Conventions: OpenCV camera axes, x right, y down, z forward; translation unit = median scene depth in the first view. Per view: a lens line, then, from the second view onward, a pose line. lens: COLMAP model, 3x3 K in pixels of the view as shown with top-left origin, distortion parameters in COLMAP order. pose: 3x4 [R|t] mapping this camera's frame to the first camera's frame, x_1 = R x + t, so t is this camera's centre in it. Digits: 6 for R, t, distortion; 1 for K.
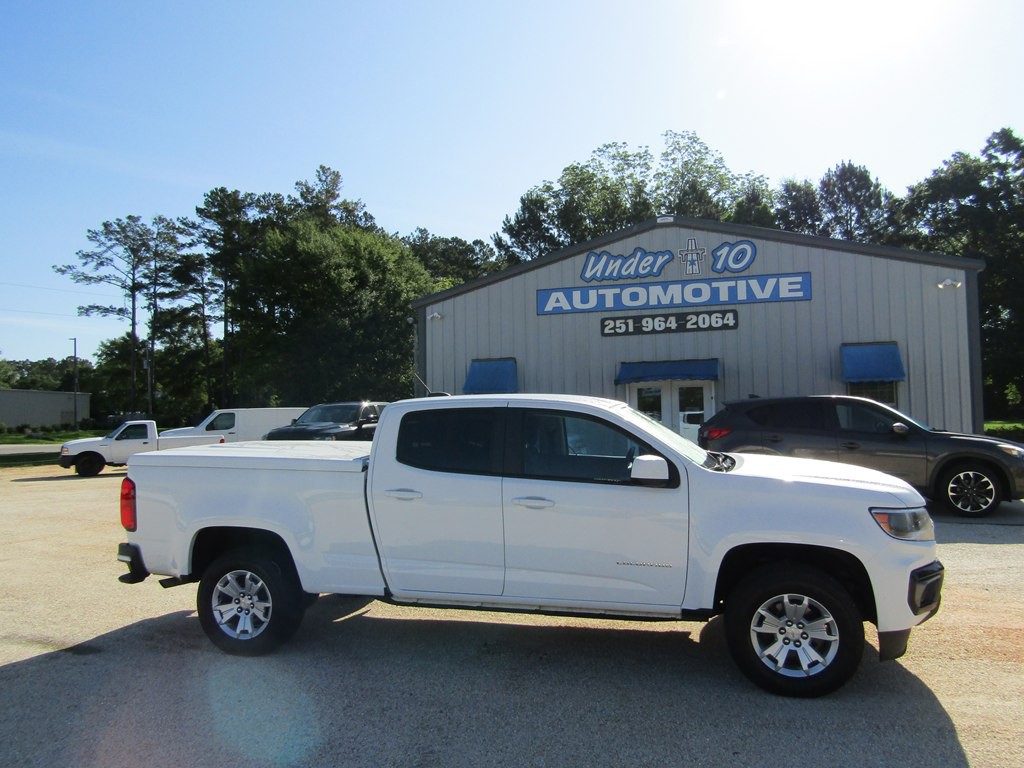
lens RADIAL K [[721.2, 0, 512.0], [0, 721.2, 387.0], [0, 0, 1]] dist [-0.011730, 0.002896]
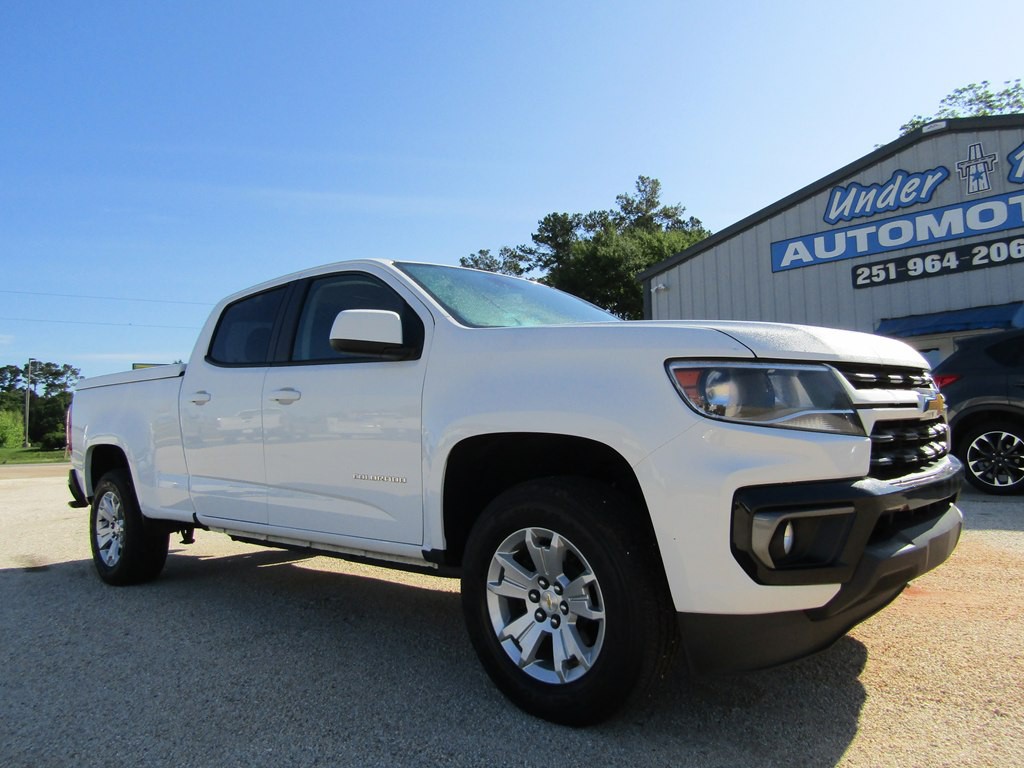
lens RADIAL K [[721.2, 0, 514.3], [0, 721.2, 384.2], [0, 0, 1]] dist [-0.011730, 0.002896]
pose [[0.886856, -0.041806, -0.460150, 0.150673], [0.031133, 0.999042, -0.030762, 0.046798], [0.460995, 0.012956, 0.887308, 0.121204]]
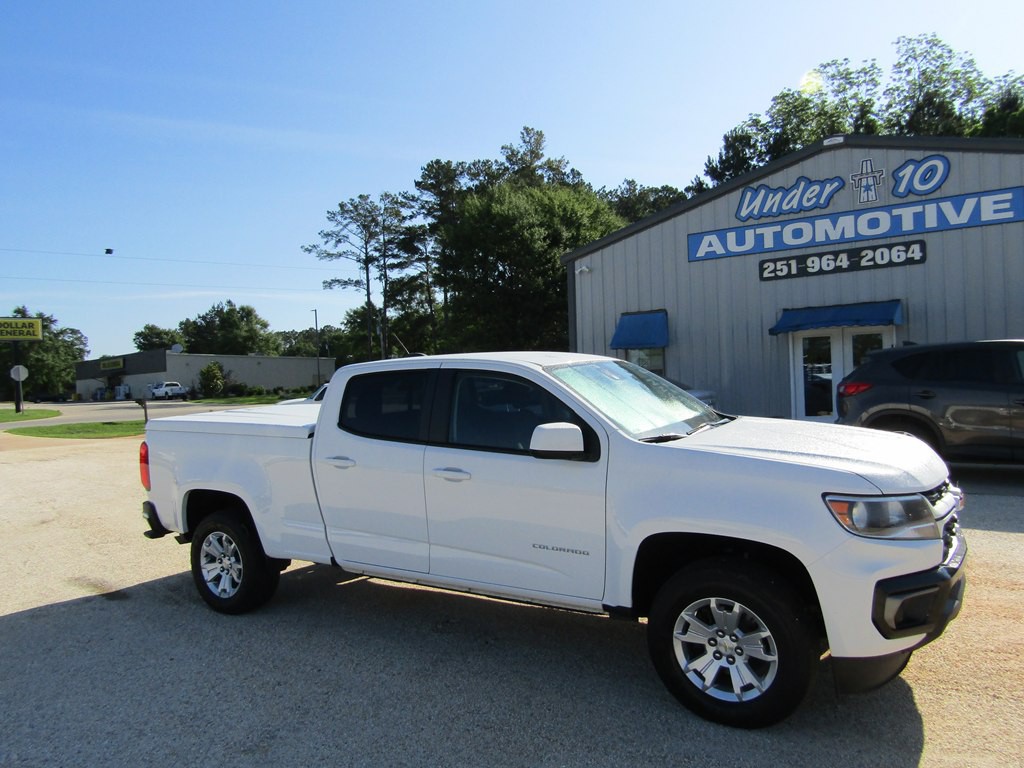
lens RADIAL K [[721.2, 0, 513.5], [0, 721.2, 384.8], [0, 0, 1]] dist [-0.011730, 0.002896]
pose [[0.952878, -0.015773, -0.302944, 0.099558], [0.033340, 0.998043, 0.052901, 0.000952], [0.301516, -0.060508, 0.951539, 0.045763]]
